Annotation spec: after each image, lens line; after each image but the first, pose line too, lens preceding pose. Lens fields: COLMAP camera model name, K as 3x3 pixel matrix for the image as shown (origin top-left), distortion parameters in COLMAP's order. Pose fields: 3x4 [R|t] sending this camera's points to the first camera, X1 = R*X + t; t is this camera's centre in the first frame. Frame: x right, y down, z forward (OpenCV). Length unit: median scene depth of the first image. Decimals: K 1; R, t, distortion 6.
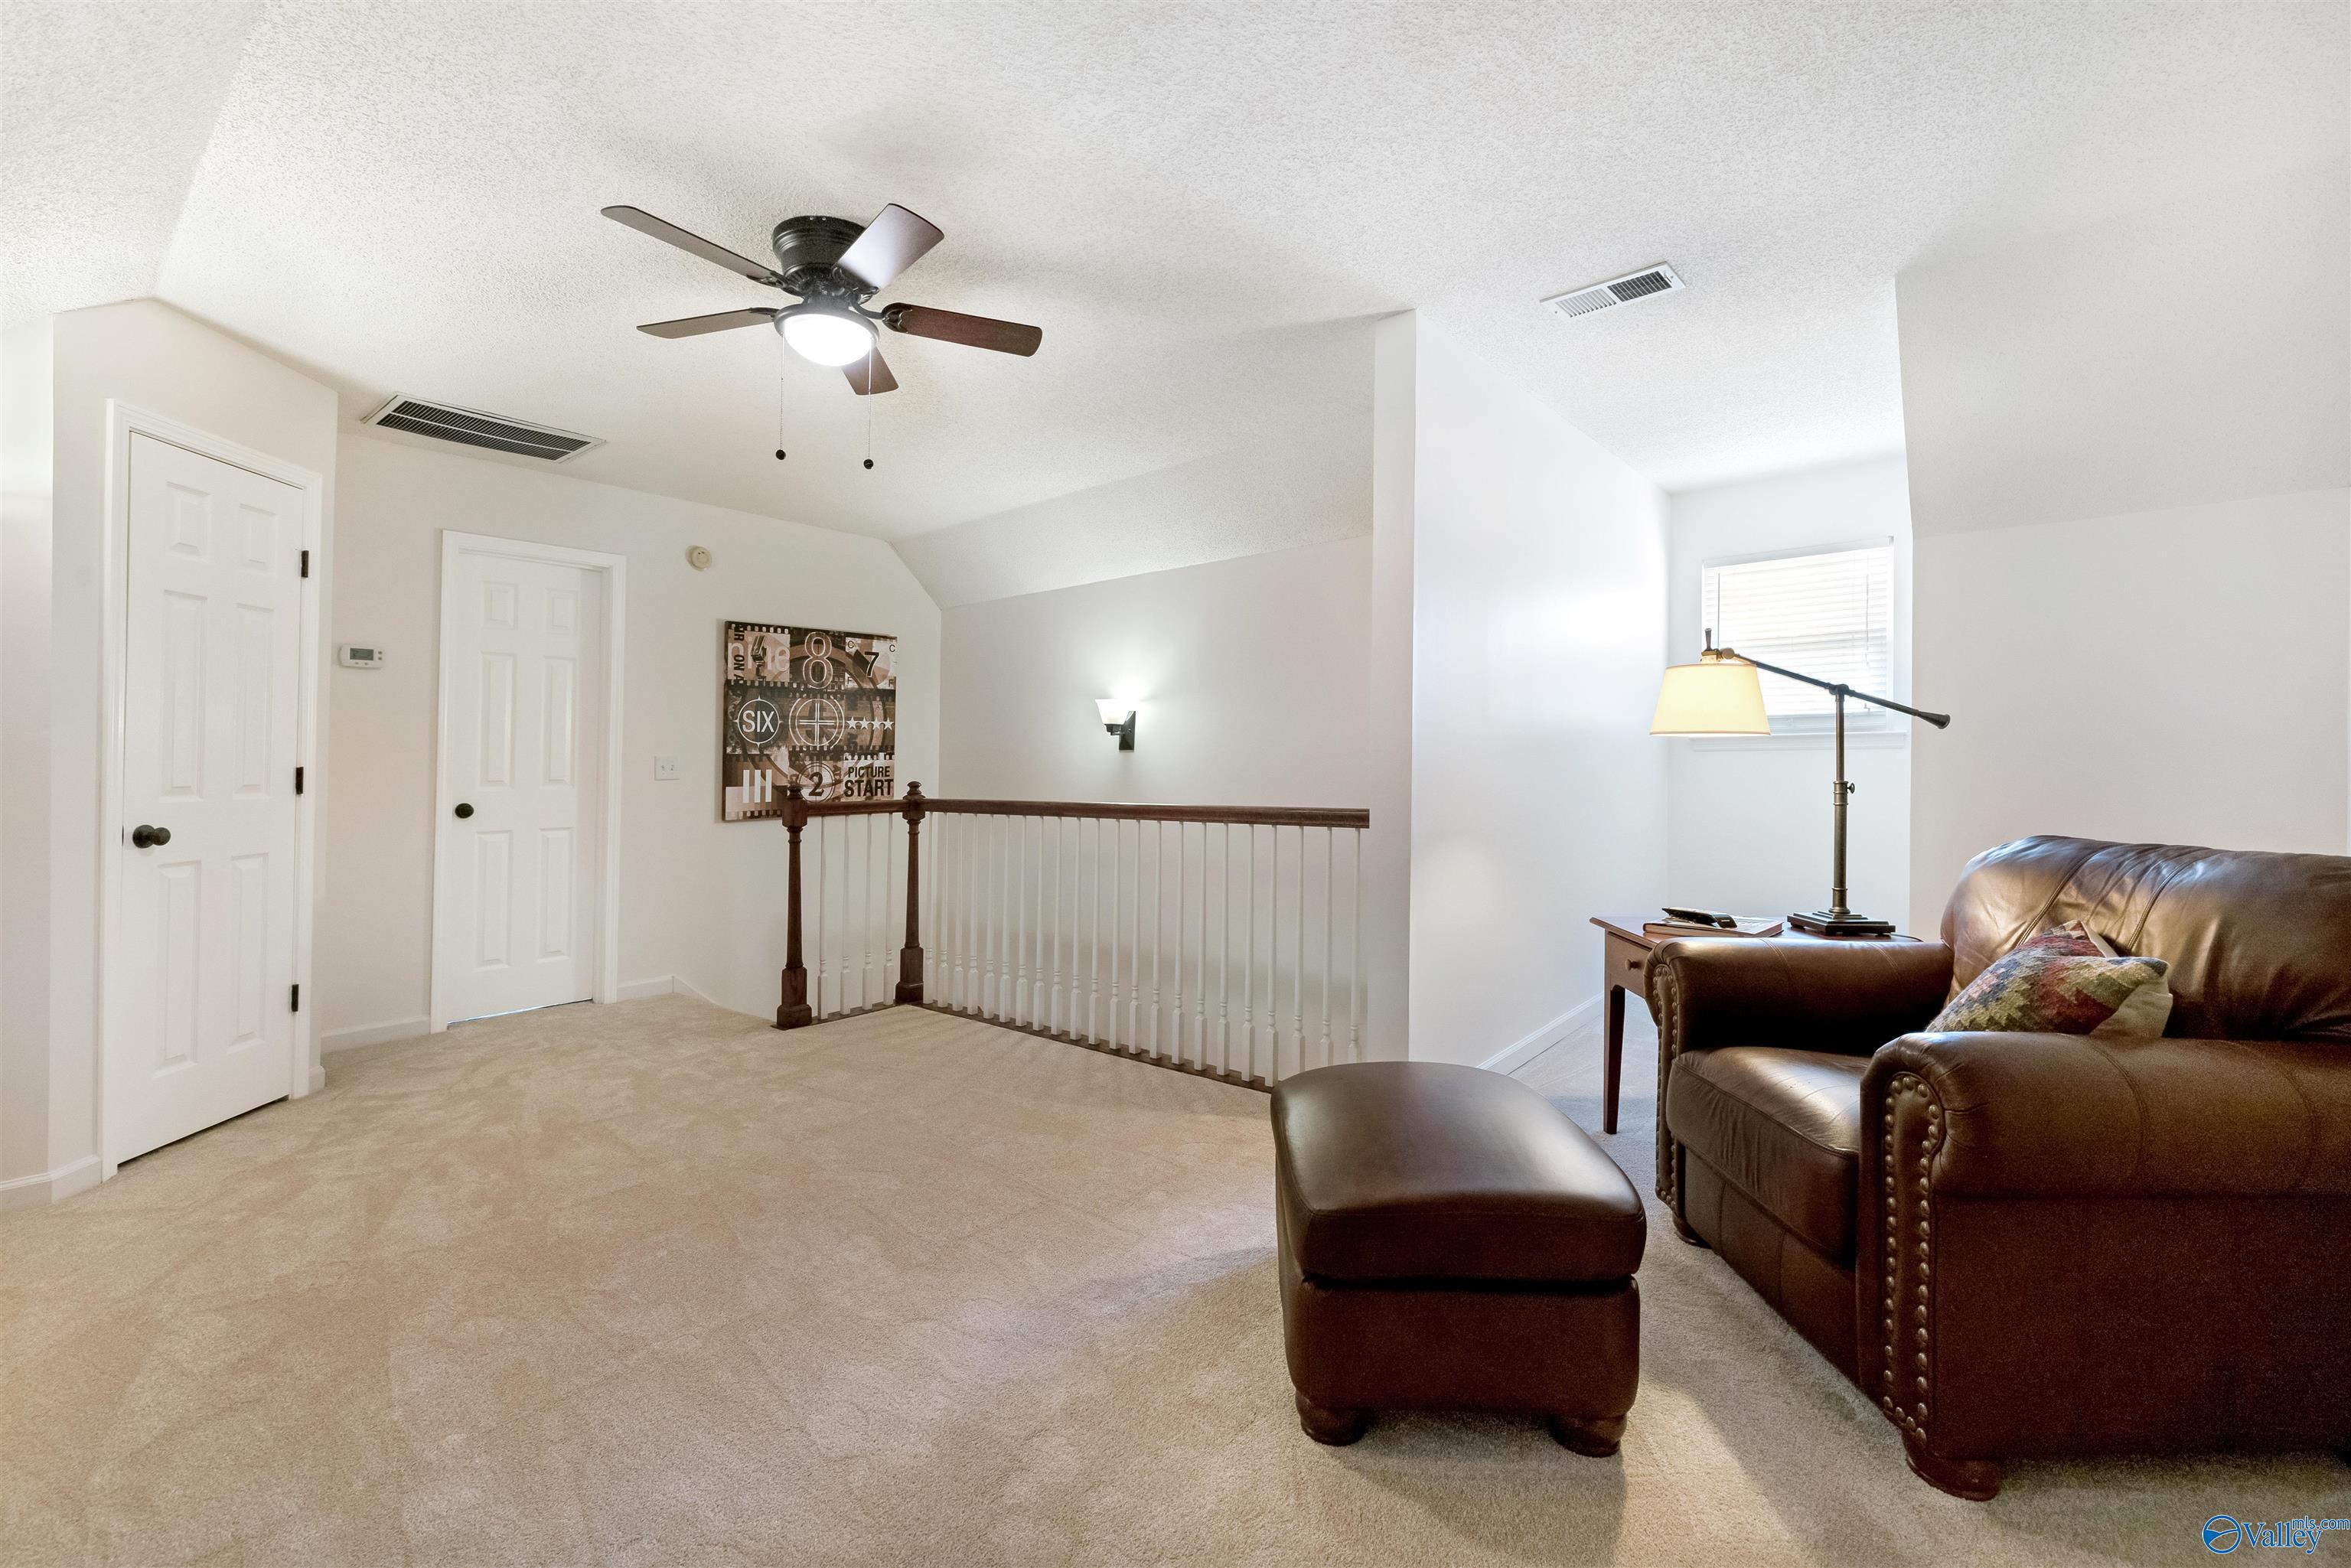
lens RADIAL K [[1040.9, 0, 1166.1], [0, 1040.9, 736.2], [0, 0, 1]] dist [0.000508, 0.000032]
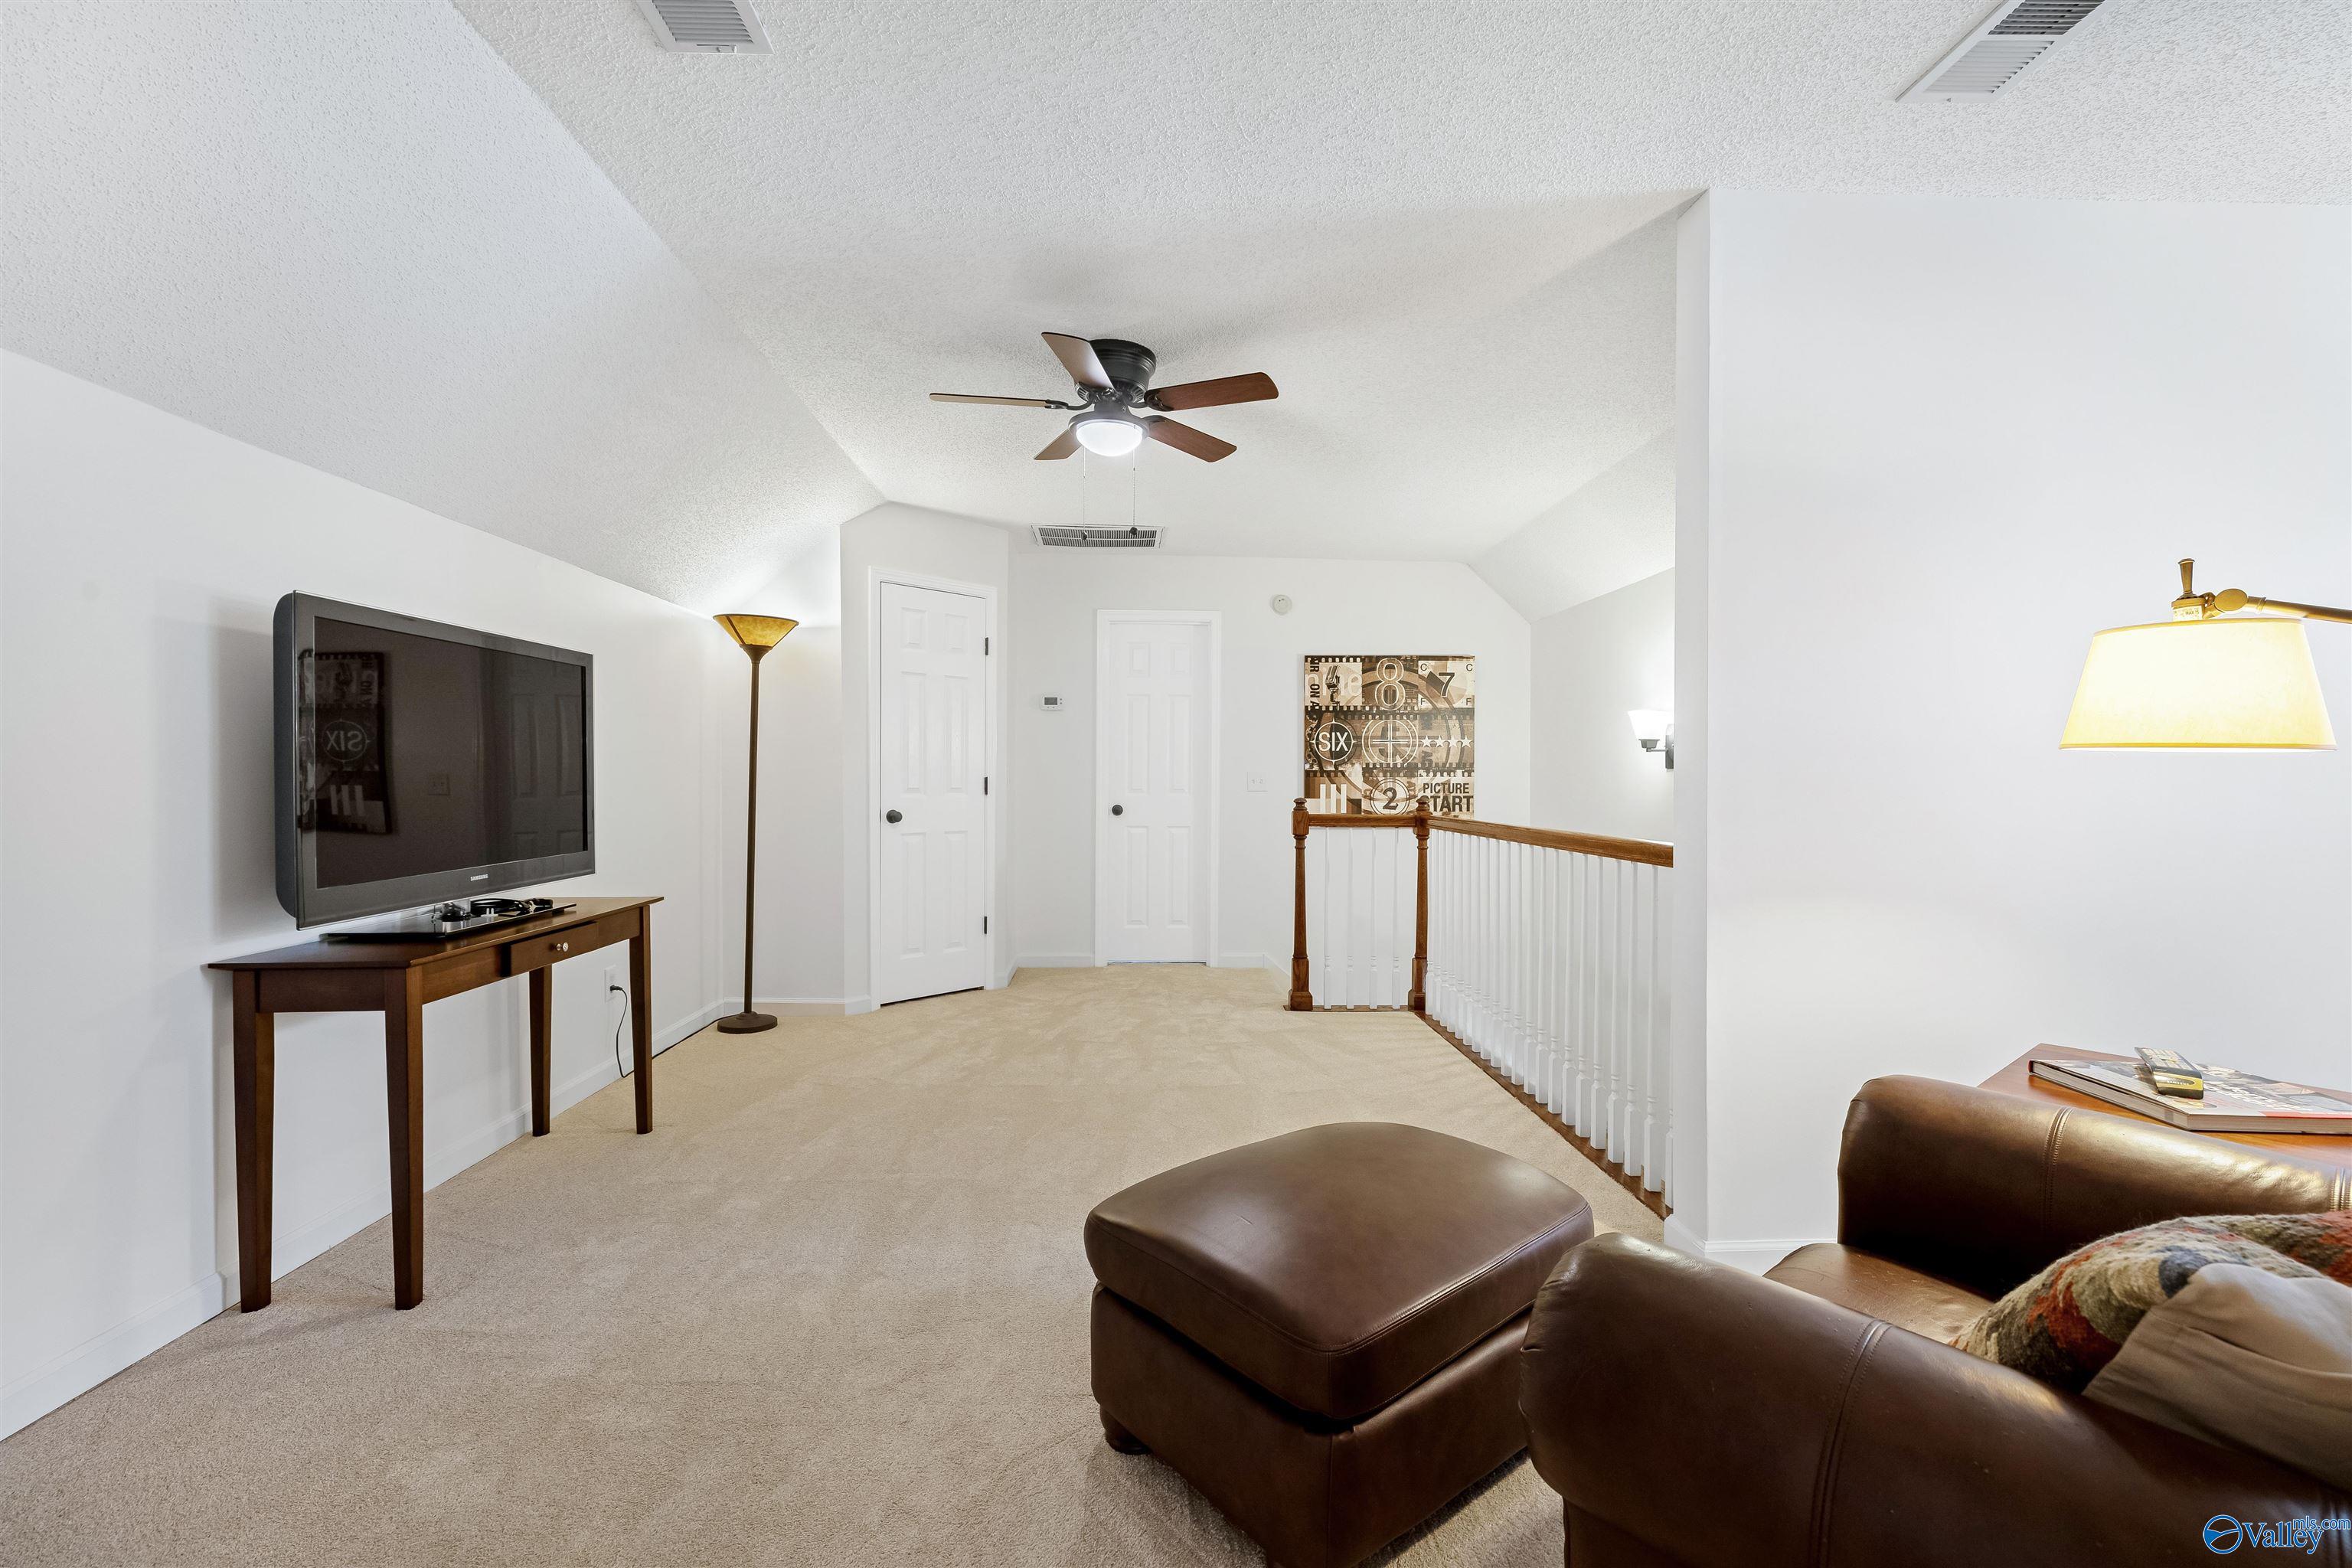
lens RADIAL K [[996.5, 0, 1110.8], [0, 996.5, 759.3], [0, 0, 1]] dist [0.000251, -0.000011]
pose [[0.658005, -0.001895, -0.753011, 0.262154], [0.007243, 0.999967, 0.003813, -0.000842], [0.752979, -0.007963, 0.657996, 0.102565]]
